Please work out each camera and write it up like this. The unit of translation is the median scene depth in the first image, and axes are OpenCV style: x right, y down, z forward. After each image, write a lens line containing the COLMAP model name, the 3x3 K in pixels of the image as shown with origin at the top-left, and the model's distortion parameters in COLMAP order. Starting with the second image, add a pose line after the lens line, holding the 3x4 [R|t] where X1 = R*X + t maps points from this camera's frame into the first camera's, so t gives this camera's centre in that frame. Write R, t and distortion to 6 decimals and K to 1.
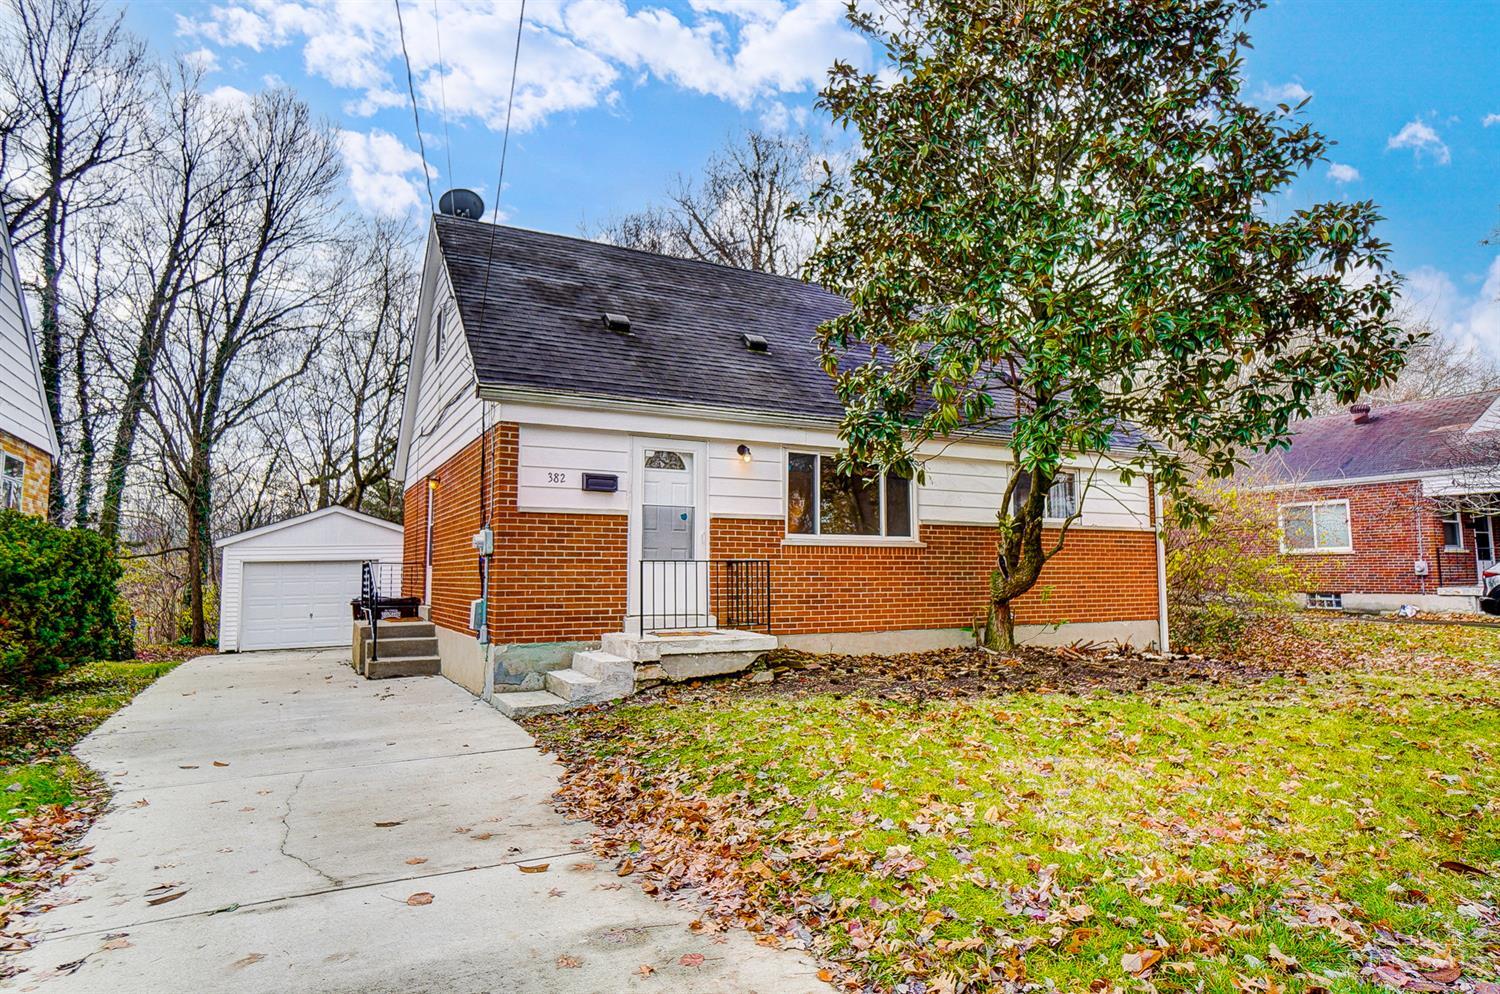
lens RADIAL K [[867.2, 0, 751.7], [0, 867.2, 487.5], [0, 0, 1]] dist [-0.003200, 0.000093]
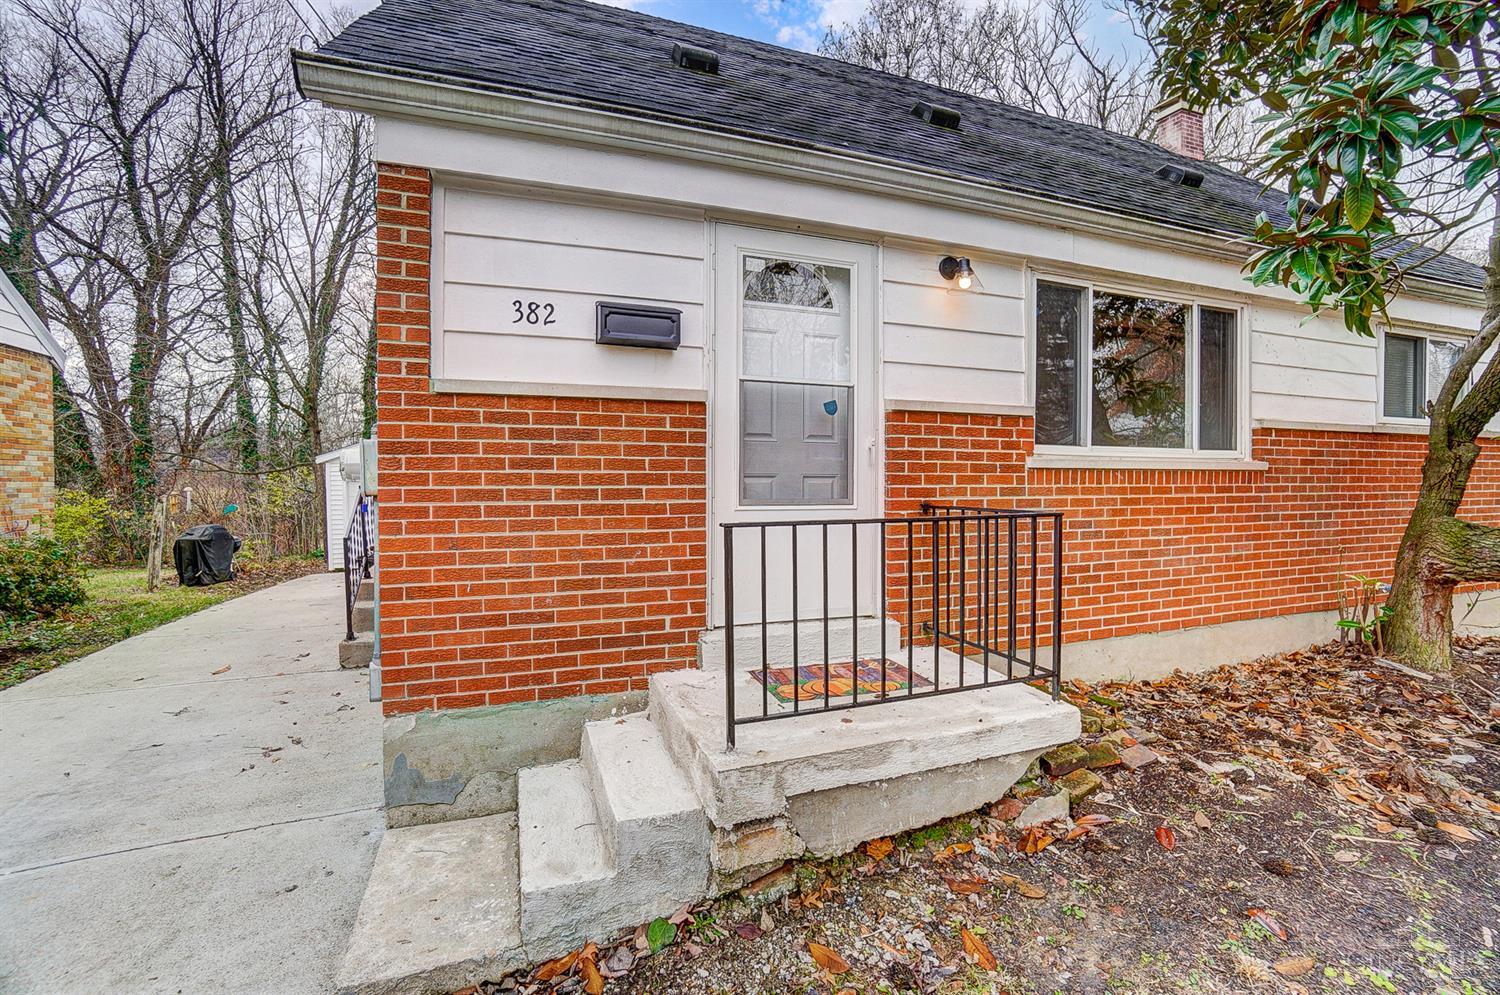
lens RADIAL K [[653.4, 0, 758.8], [0, 653.4, 493.8], [0, 0, 1]] dist [-0.022116, 0.000031]
pose [[0.991723, 0.005612, -0.128275, -0.075029], [0.010357, 0.992292, 0.123488, 0.037733], [0.127980, -0.123794, 0.984020, 0.685978]]
